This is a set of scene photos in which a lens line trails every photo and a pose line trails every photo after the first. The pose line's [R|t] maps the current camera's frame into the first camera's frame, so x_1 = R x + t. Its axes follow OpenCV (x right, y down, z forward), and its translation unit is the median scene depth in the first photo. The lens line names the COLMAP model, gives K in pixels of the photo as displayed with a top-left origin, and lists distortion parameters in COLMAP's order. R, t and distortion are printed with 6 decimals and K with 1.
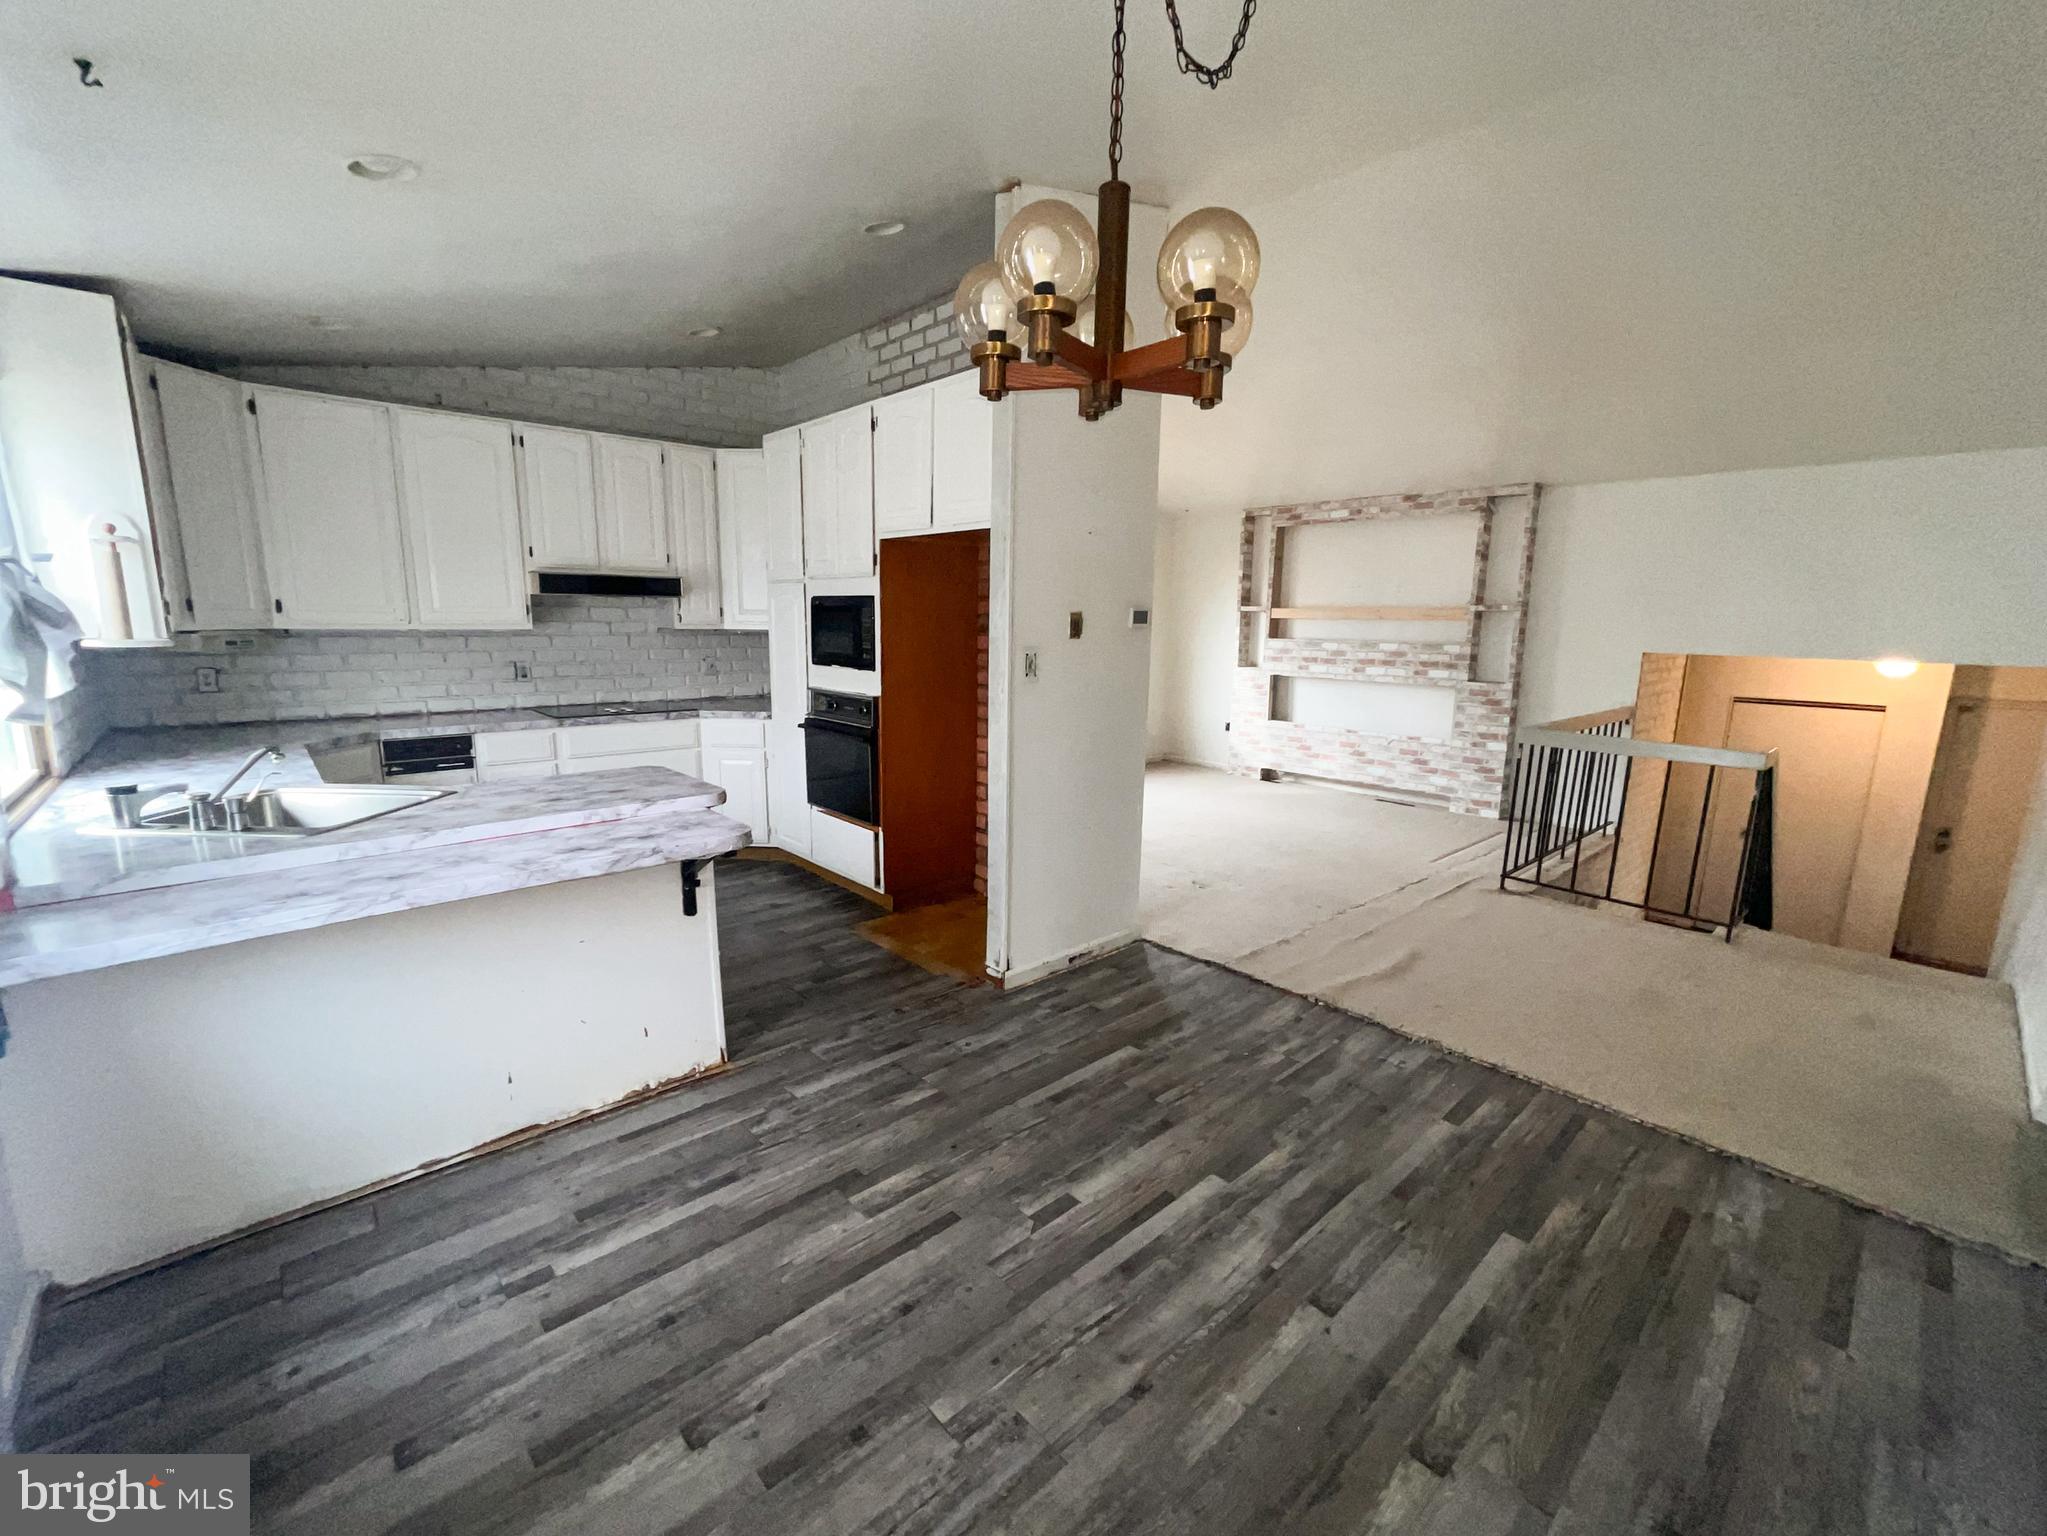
lens RADIAL K [[843.9, 0, 1038.1], [0, 843.9, 781.4], [0, 0, 1]] dist [-0.003067, -0.000321]
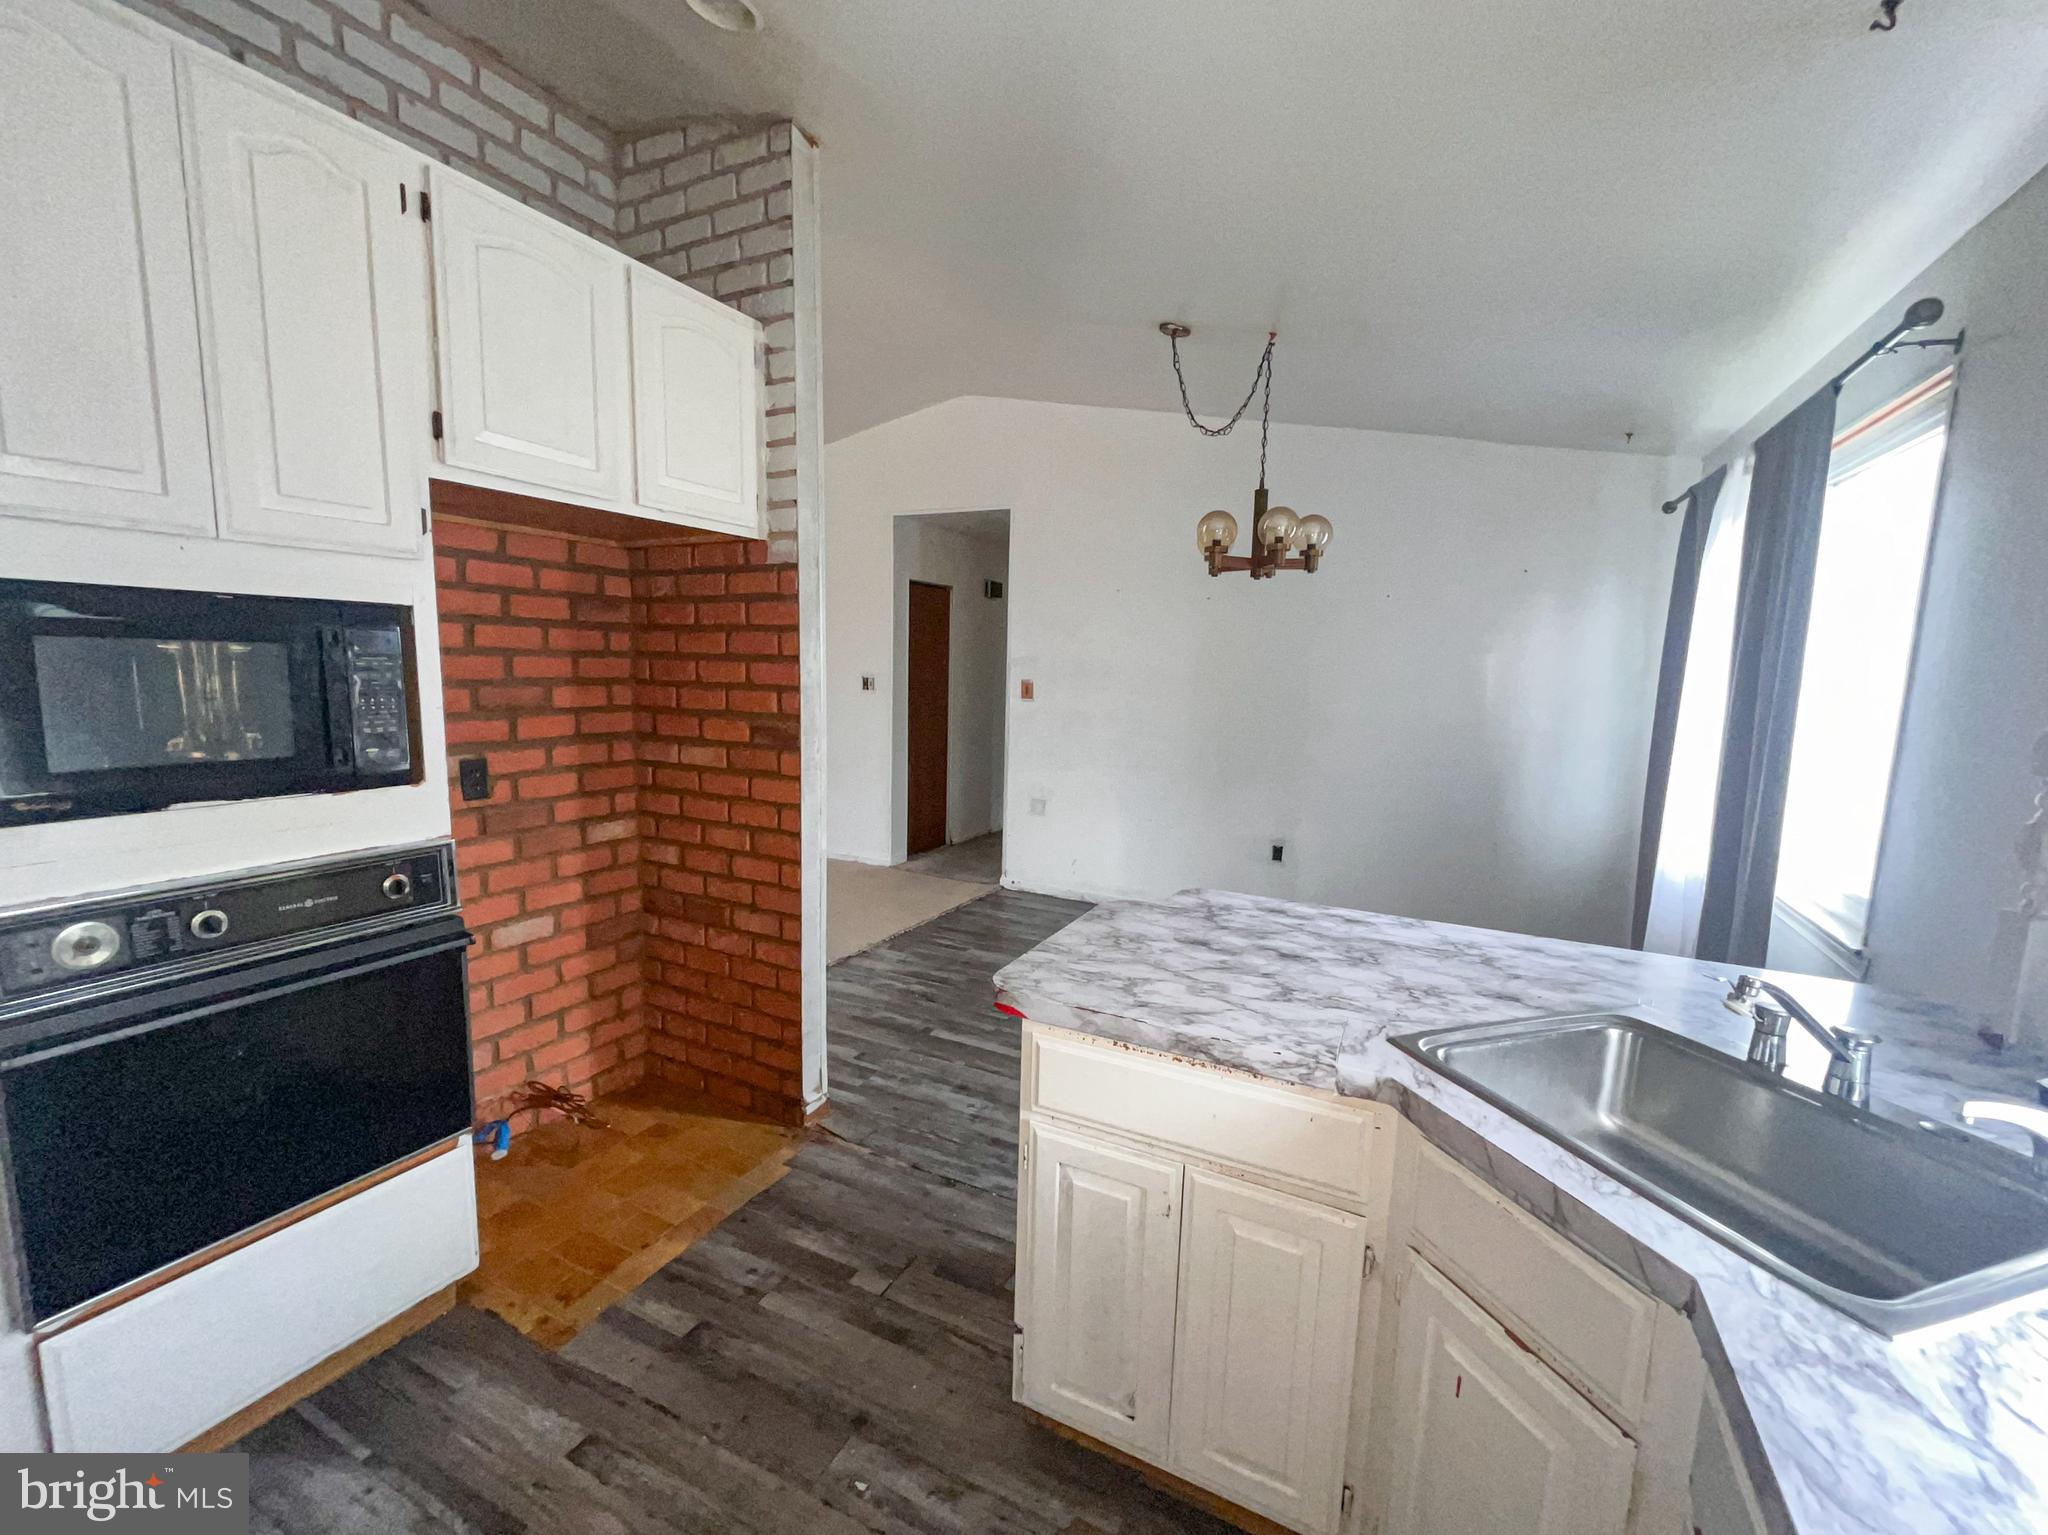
lens RADIAL K [[844.3, 0, 992.4], [0, 844.3, 781.7], [0, 0, 1]] dist [-0.003067, -0.000321]
pose [[-0.312687, -0.155805, 0.936991, -0.770705], [0.153956, 0.965098, 0.211857, -0.200379], [-0.937296, 0.210500, -0.277786, 0.965249]]
